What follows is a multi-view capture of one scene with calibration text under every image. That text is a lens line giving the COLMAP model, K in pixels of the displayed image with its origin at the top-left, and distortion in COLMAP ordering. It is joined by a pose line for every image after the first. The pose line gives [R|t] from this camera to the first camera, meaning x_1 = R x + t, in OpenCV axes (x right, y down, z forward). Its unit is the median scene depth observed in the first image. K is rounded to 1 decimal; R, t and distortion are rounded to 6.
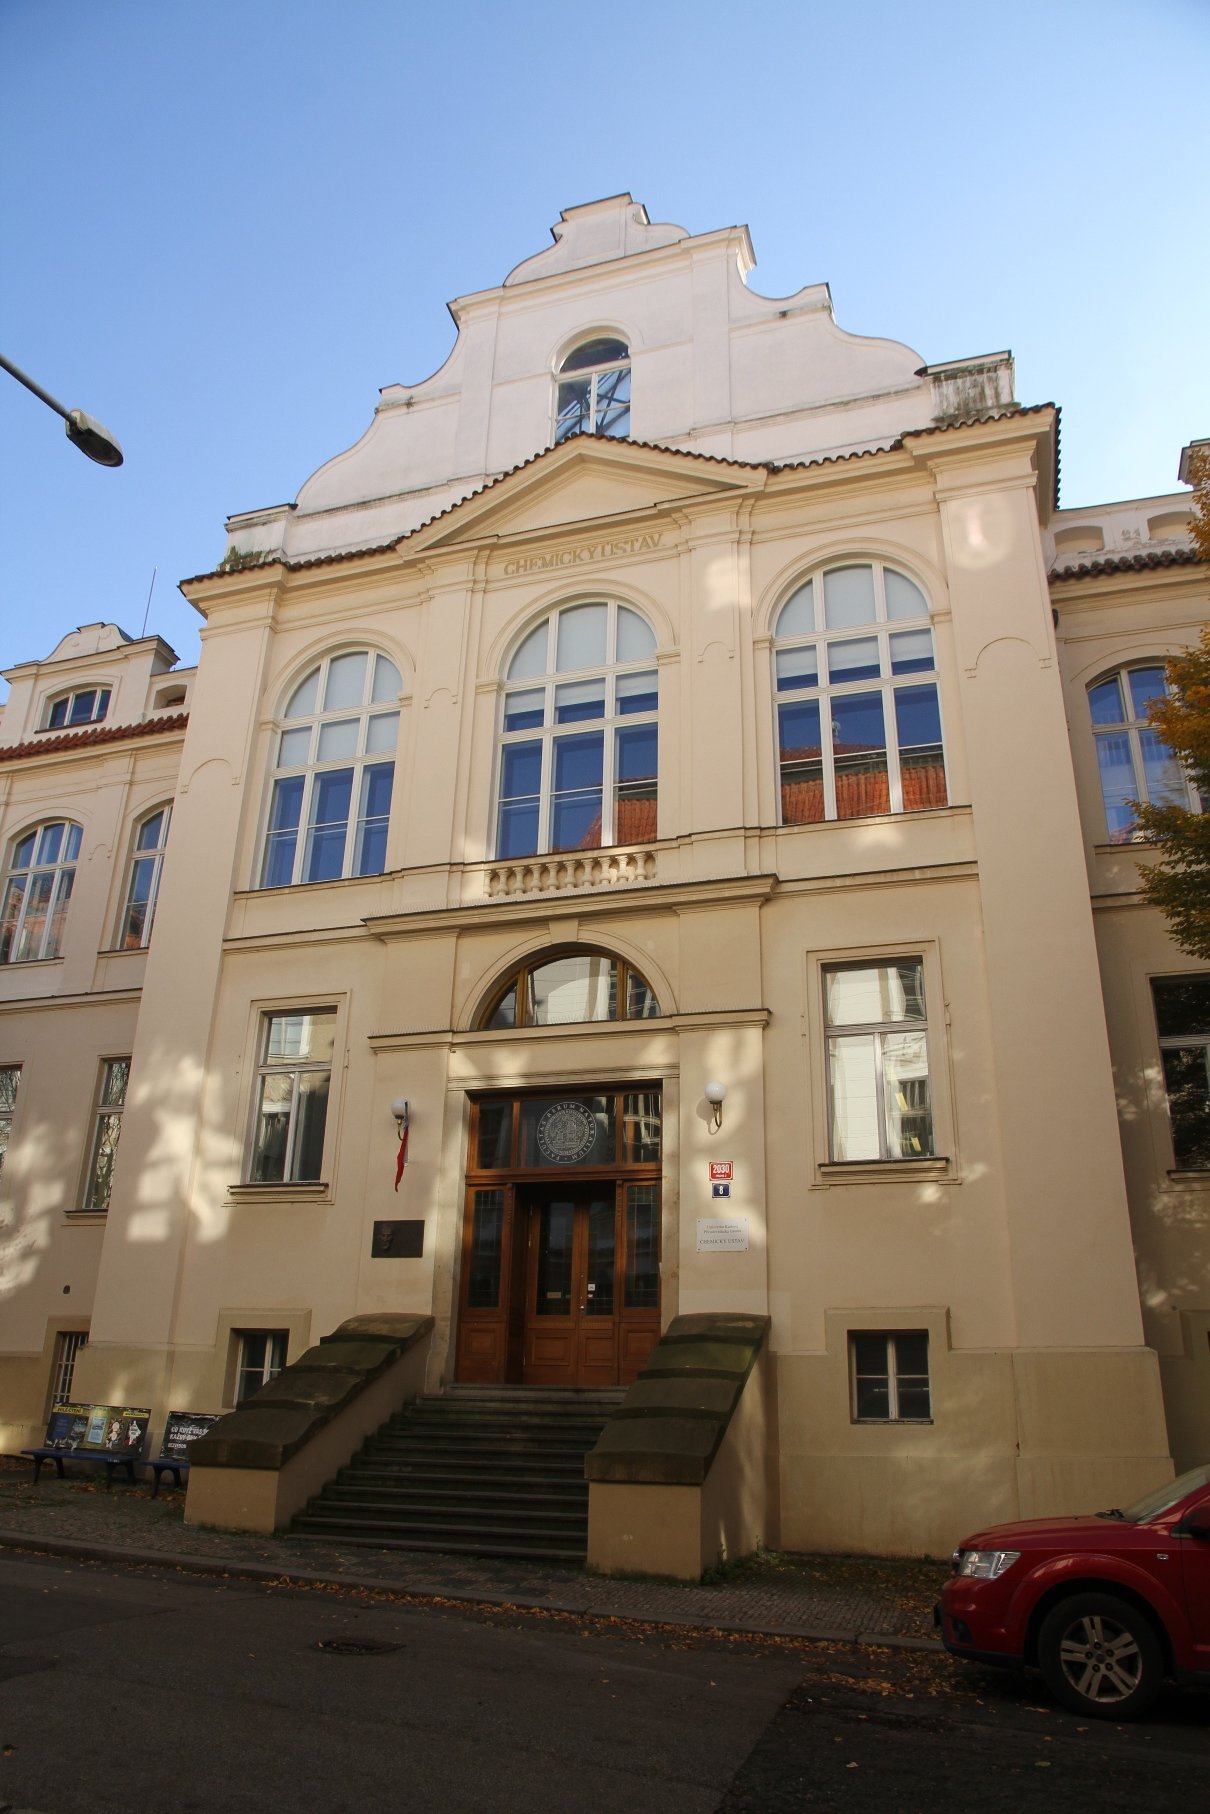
lens RADIAL K [[1319.6, 0, 605.0], [0, 1319.6, 907.0], [0, 0, 1]] dist [-0.083129, 0.001938]
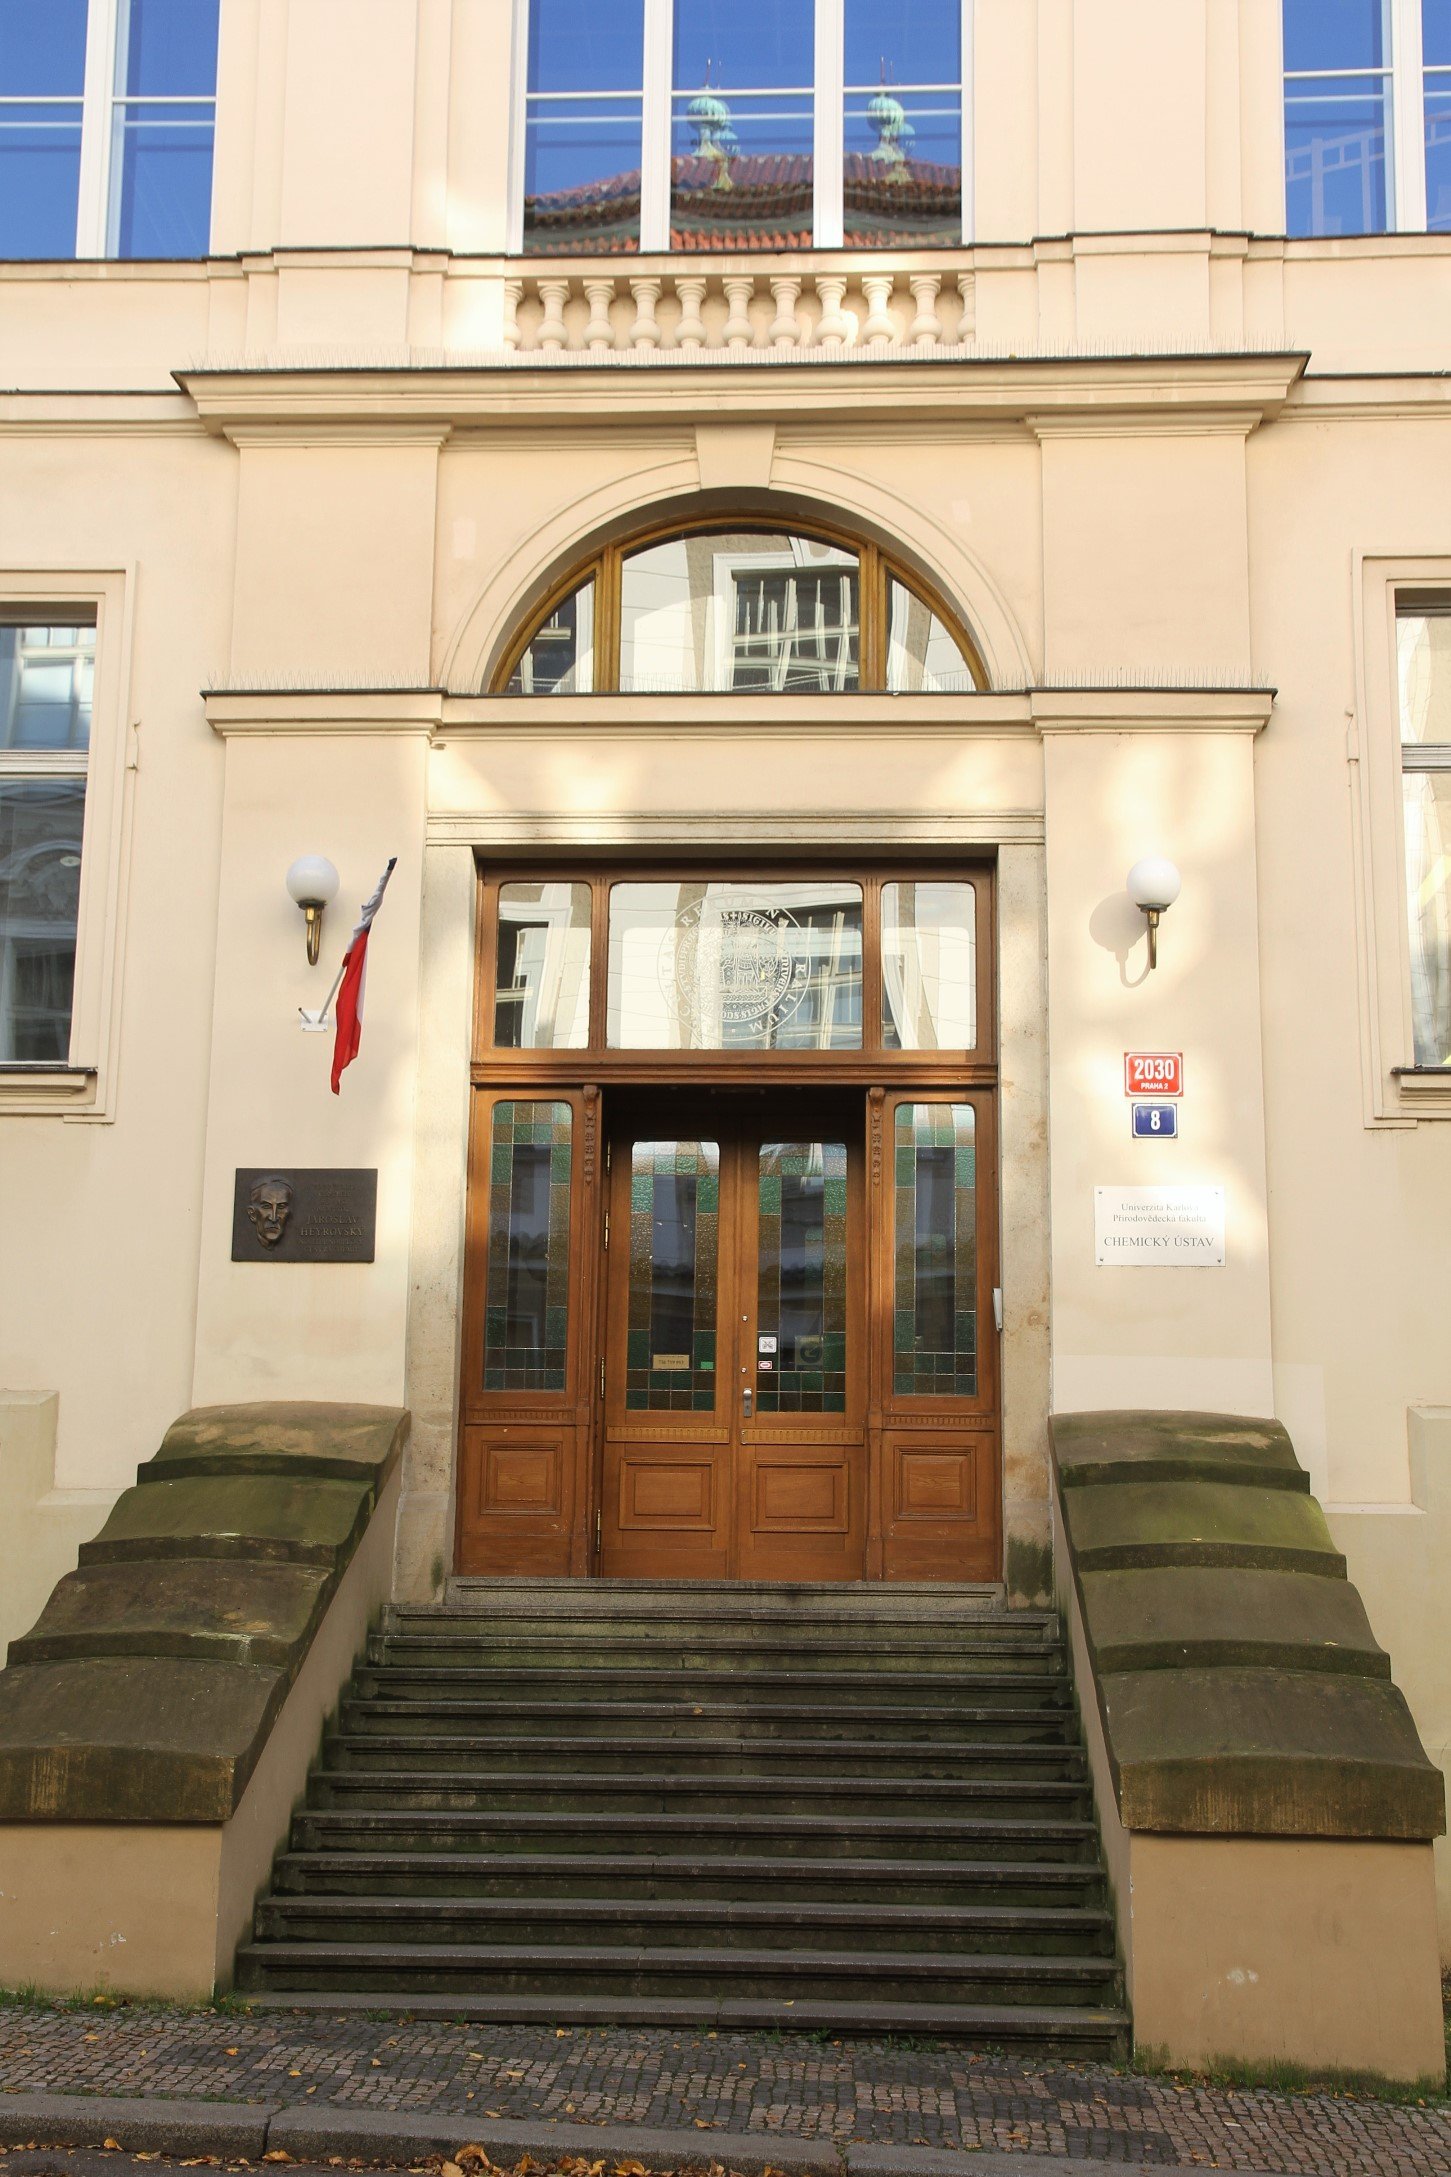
lens RADIAL K [[2733.0, 0, 725.5], [0, 2733.0, 1088.5], [0, 0, 1]] dist [0.055555, 0.091367]
pose [[0.966496, 0.042807, 0.253088, -0.245983], [-0.088229, 0.981321, 0.170952, 0.067345], [-0.241042, -0.187554, 0.952220, 0.206428]]
